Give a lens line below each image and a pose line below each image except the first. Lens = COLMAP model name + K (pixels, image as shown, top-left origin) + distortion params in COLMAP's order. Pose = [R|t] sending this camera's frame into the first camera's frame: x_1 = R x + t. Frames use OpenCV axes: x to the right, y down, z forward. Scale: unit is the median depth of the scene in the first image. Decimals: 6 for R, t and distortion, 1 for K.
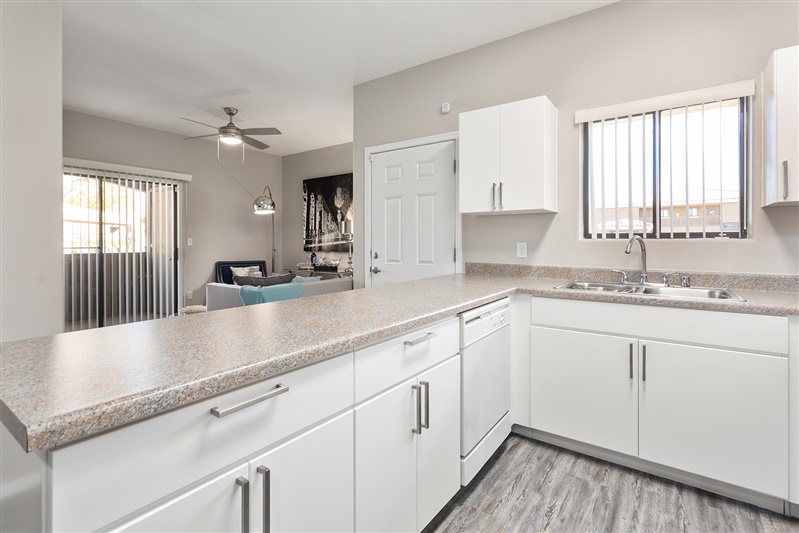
lens RADIAL K [[384.6, 0, 398.1], [0, 384.6, 243.7], [0, 0, 1]] dist [-0.006331, 0.005097]
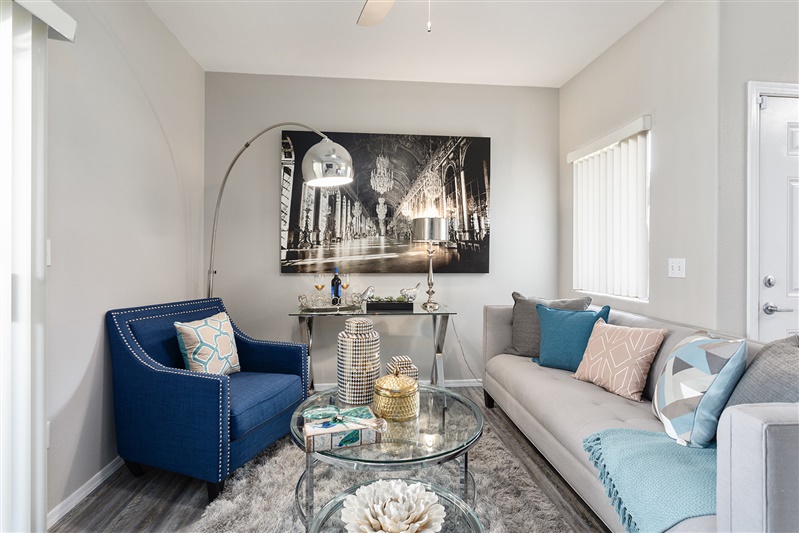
lens RADIAL K [[384.6, 0, 398.5], [0, 384.6, 253.0], [0, 0, 1]] dist [-0.006331, 0.005097]
pose [[0.750496, 0.011353, 0.660777, -0.494451], [-0.003678, 0.999909, -0.013003, -0.000805], [-0.660865, 0.007329, 0.750469, 0.564361]]
